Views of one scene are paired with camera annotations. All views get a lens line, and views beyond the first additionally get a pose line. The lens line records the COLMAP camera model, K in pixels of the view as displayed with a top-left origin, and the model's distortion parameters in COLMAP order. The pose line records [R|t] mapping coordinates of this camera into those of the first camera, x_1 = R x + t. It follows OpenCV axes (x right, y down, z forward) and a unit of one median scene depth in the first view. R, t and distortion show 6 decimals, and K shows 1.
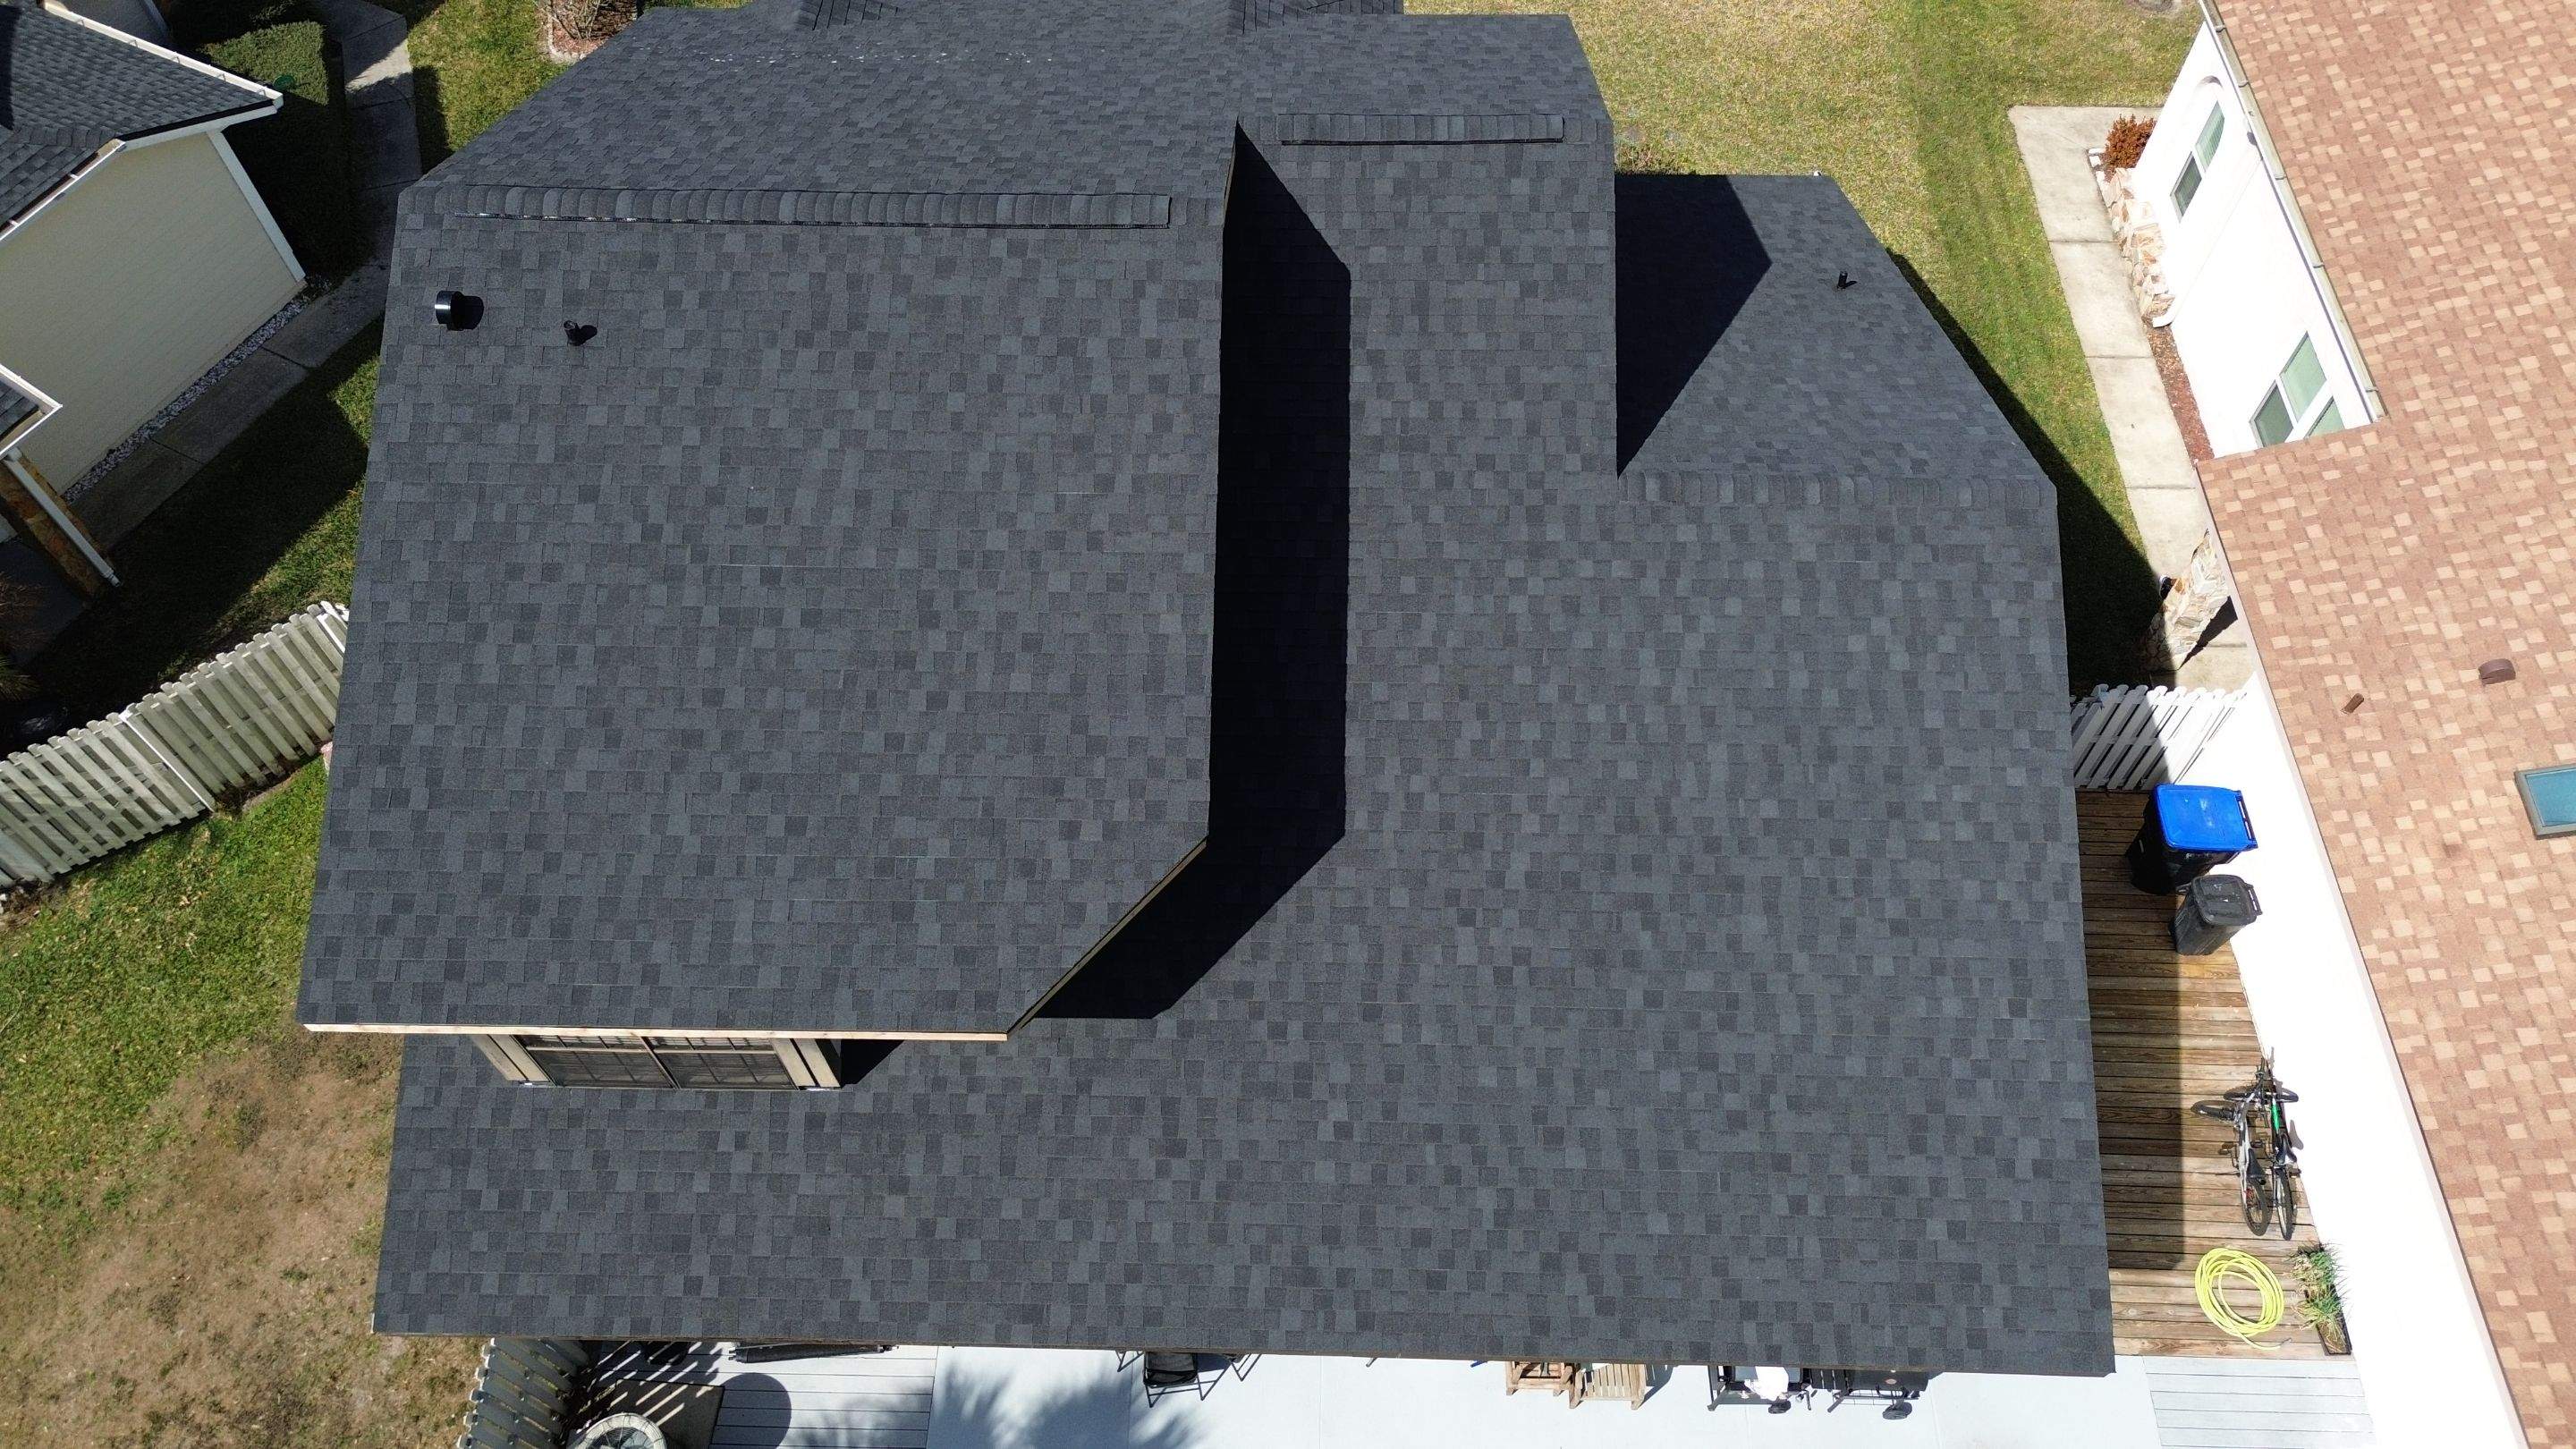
lens RADIAL K [[1823.7, 0, 1273.8], [0, 1823.7, 720.2], [0, 0, 1]] dist [0.056896, -0.060976]
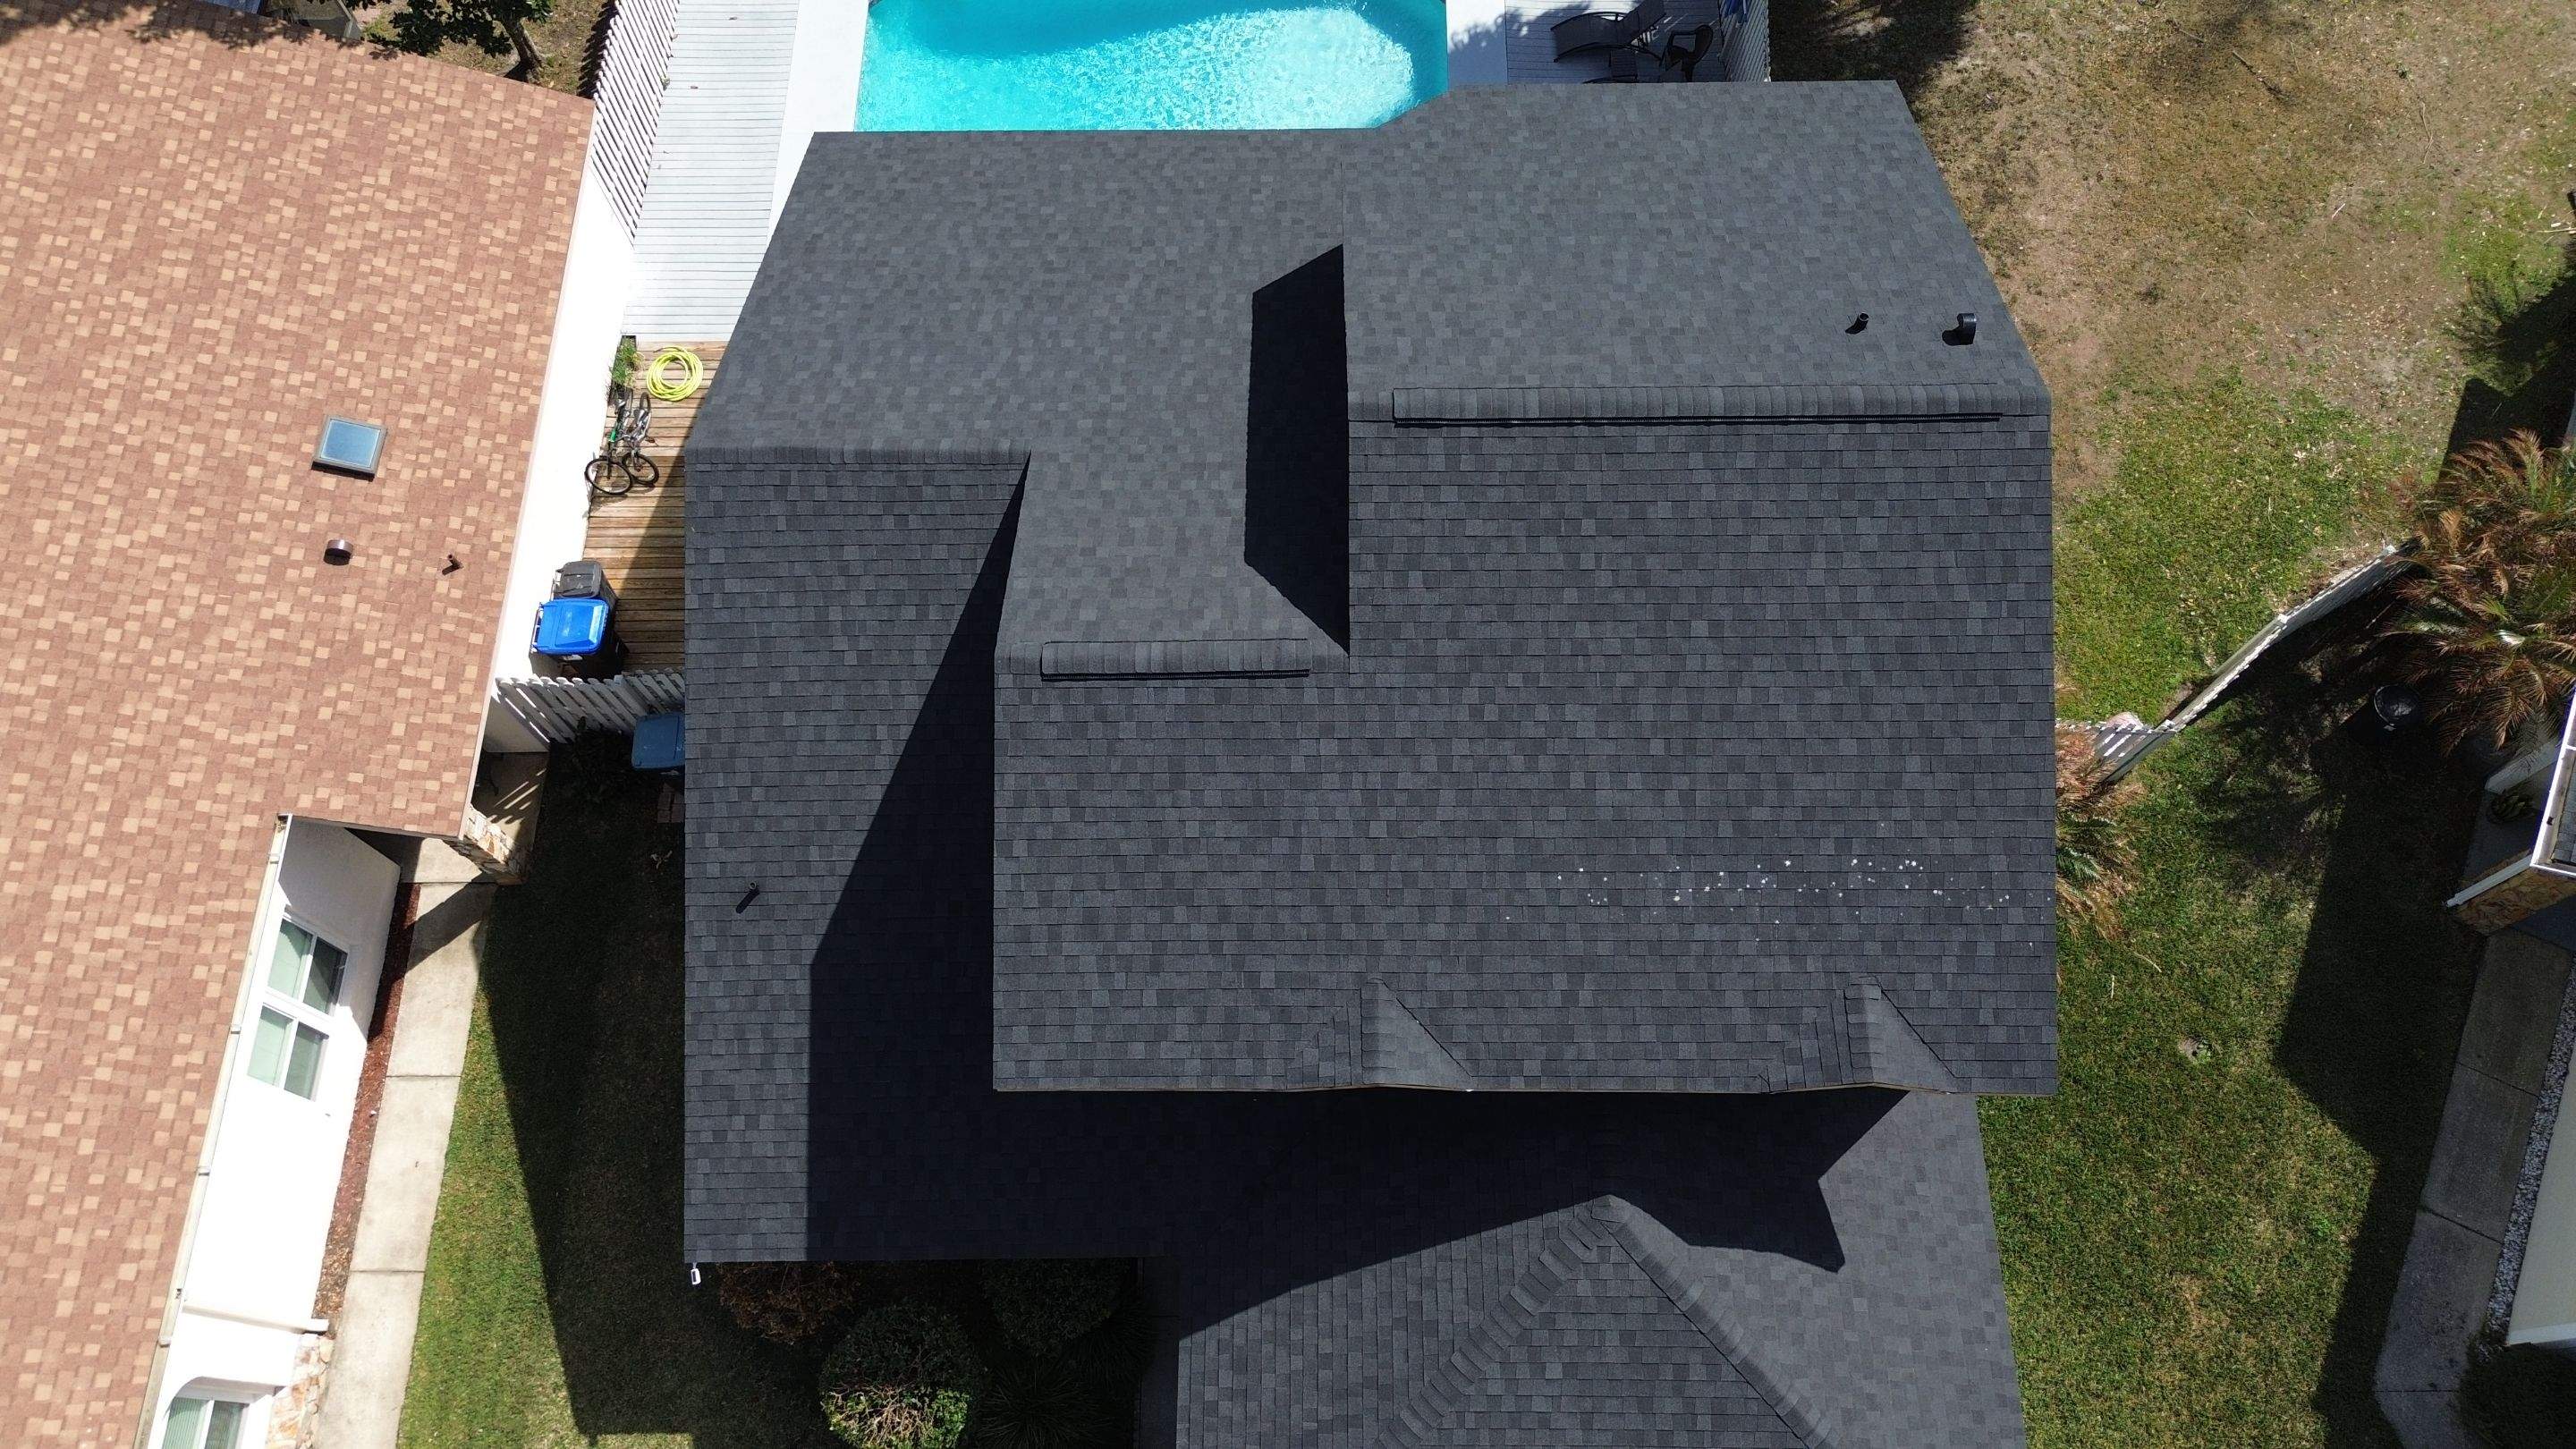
lens RADIAL K [[1823.7, 0, 1295.7], [0, 1823.7, 711.3], [0, 0, 1]] dist [0.056896, -0.060976]
pose [[-0.999364, 0.033884, 0.011110, 0.000430], [-0.009186, -0.545661, 0.837956, -1.164208], [0.034455, 0.837321, 0.545625, 0.435691]]
